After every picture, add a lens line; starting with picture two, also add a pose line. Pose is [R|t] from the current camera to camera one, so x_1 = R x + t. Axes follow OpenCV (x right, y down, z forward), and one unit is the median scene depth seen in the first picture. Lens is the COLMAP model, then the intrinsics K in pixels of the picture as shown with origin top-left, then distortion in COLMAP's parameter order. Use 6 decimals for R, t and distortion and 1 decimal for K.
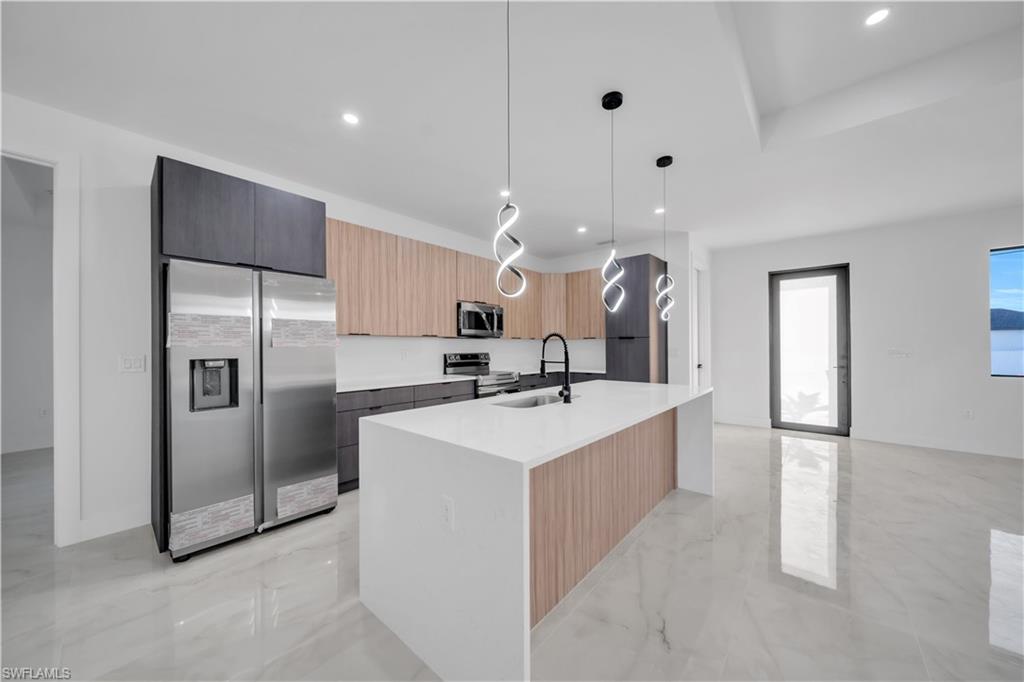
lens RADIAL K [[353.9, 0, 512.5], [0, 353.9, 345.6], [0, 0, 1]] dist [0.001187, -0.000033]
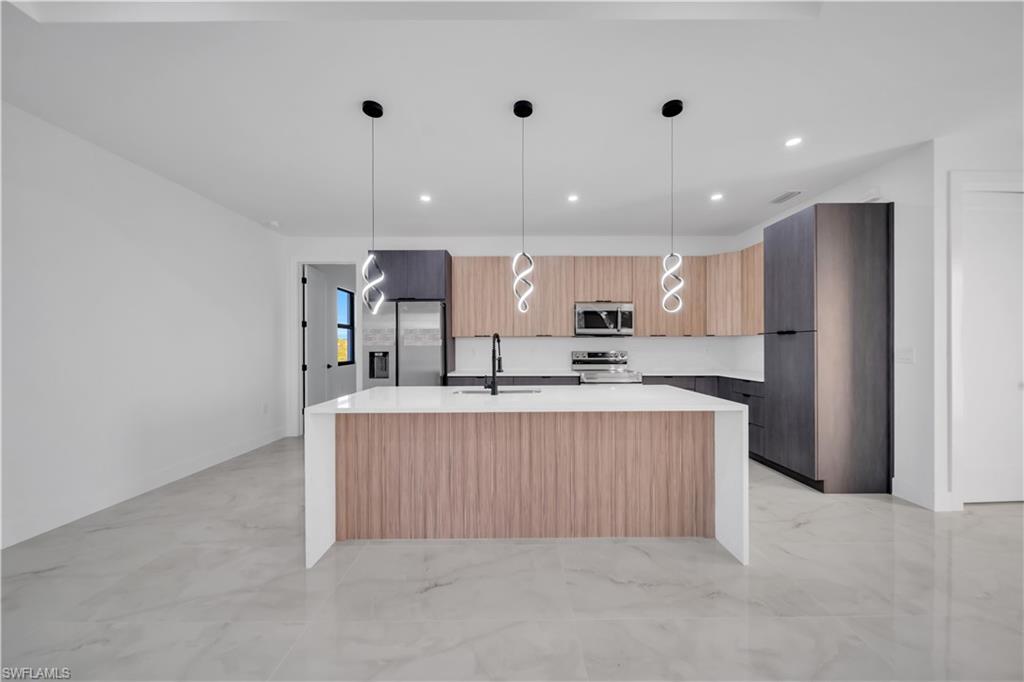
lens RADIAL K [[353.9, 0, 516.6], [0, 353.9, 345.8], [0, 0, 1]] dist [0.001187, -0.000033]
pose [[0.655334, 0.003163, -0.755333, 0.518911], [0.002428, 0.999977, 0.006294, -0.001761], [0.755336, -0.005959, 0.655311, 0.148995]]
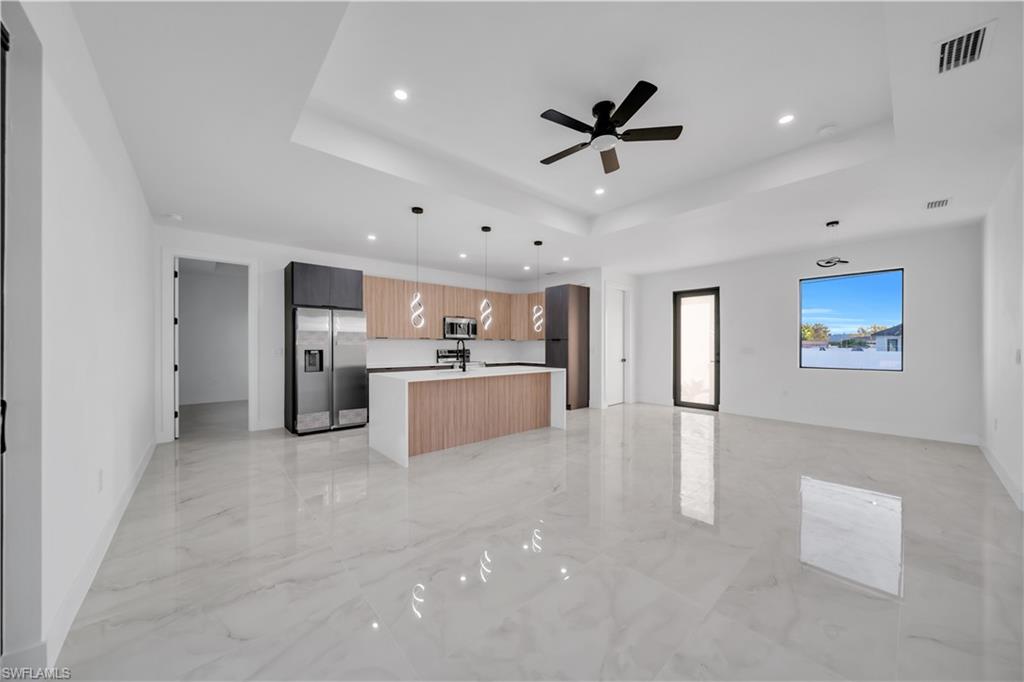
lens RADIAL K [[353.9, 0, 512.4], [0, 353.9, 346.4], [0, 0, 1]] dist [0.001187, -0.000033]
pose [[0.990101, 0.006394, -0.140214, 0.360743], [-0.005571, 0.999965, 0.006256, -0.002469], [0.140249, -0.005413, 0.990101, -0.522186]]
